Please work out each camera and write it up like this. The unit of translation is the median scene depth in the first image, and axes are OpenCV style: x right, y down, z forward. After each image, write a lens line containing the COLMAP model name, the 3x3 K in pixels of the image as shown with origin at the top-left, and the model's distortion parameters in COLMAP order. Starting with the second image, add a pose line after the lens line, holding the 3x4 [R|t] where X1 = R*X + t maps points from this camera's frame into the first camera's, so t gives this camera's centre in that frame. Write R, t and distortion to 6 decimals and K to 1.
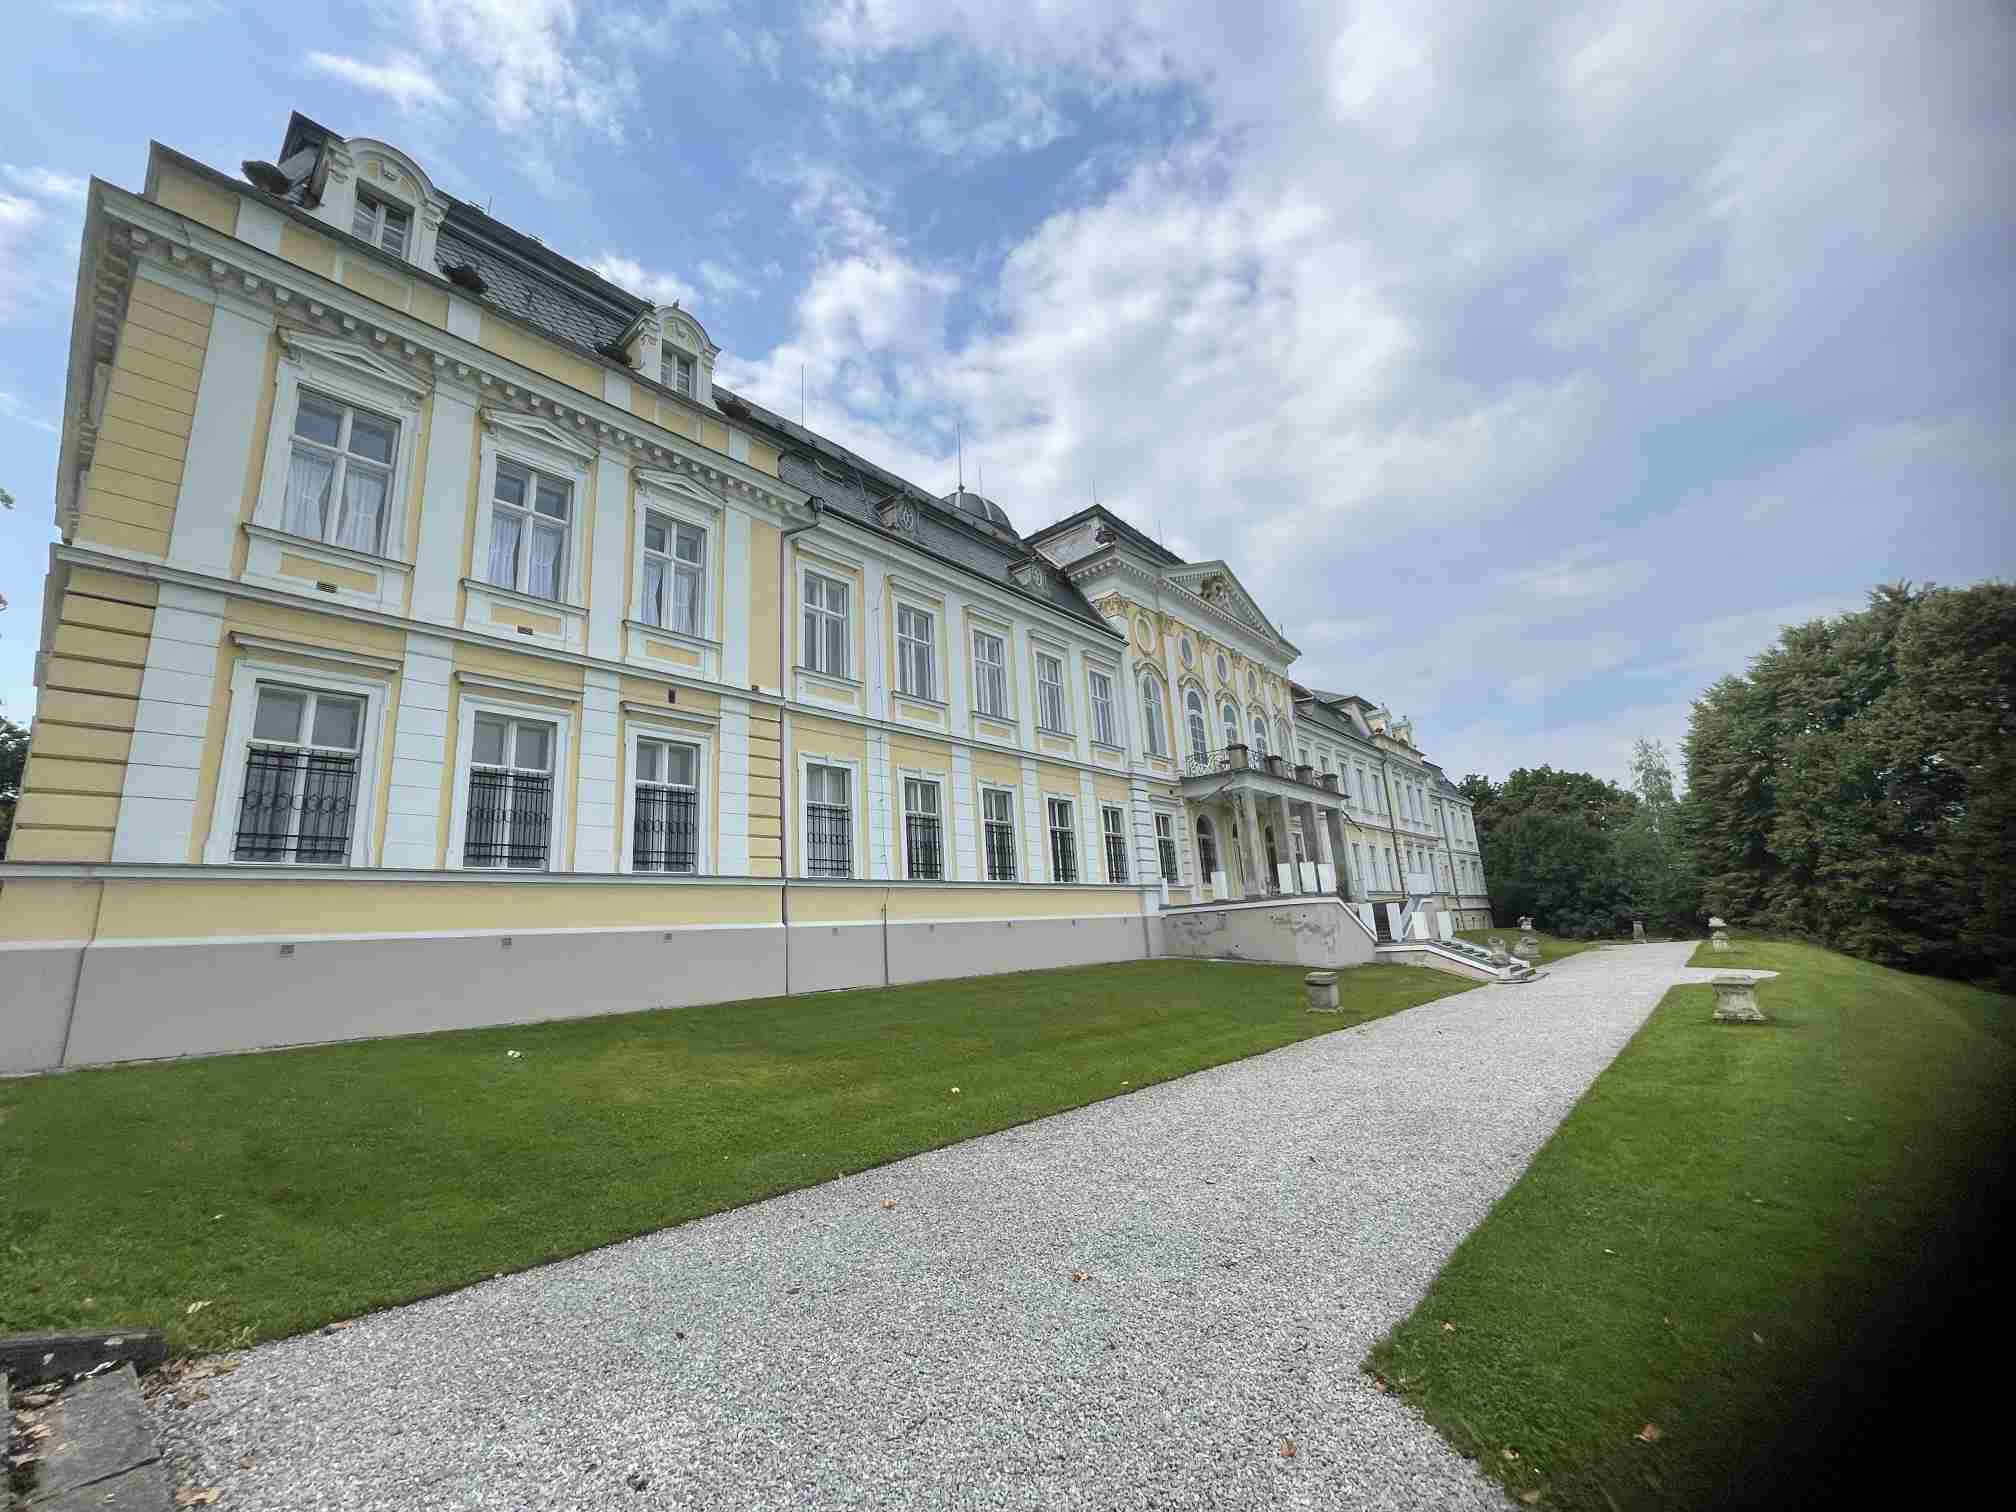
lens RADIAL K [[823.4, 0, 1026.4], [0, 823.4, 762.3], [0, 0, 1]] dist [-0.001608, -0.000291]
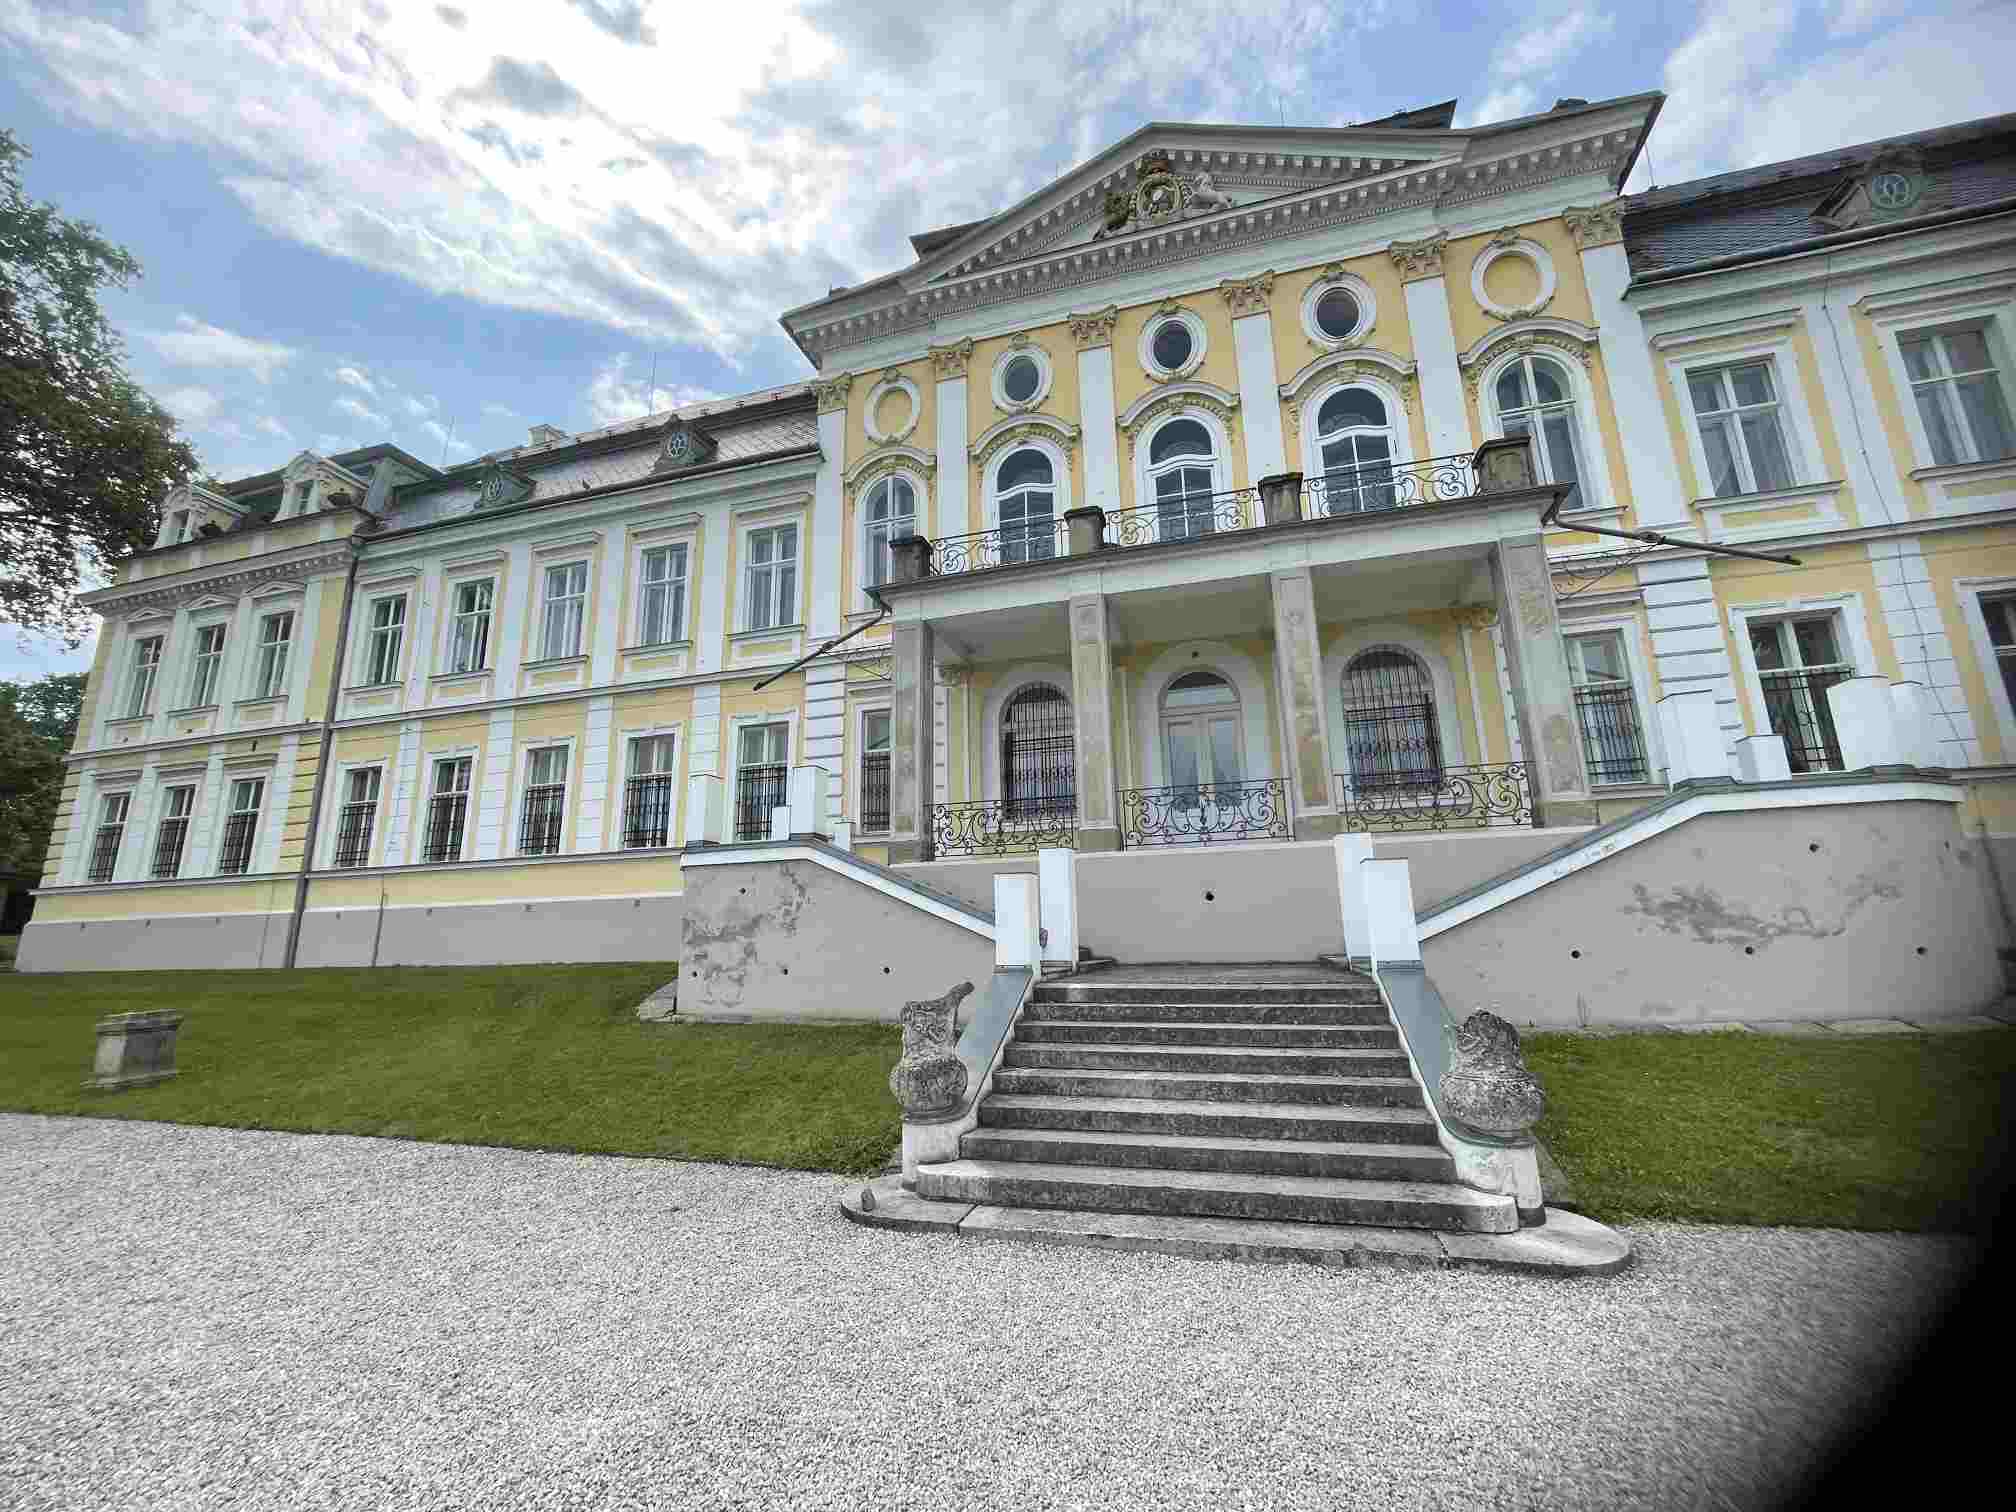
lens RADIAL K [[823.4, 0, 1007.8], [0, 823.4, 753.5], [0, 0, 1]] dist [-0.001608, -0.000291]
pose [[0.411533, -0.131023, -0.901928, 1.156101], [0.203146, 0.977903, -0.049368, 0.222866], [0.888466, -0.162906, 0.429056, 1.322537]]
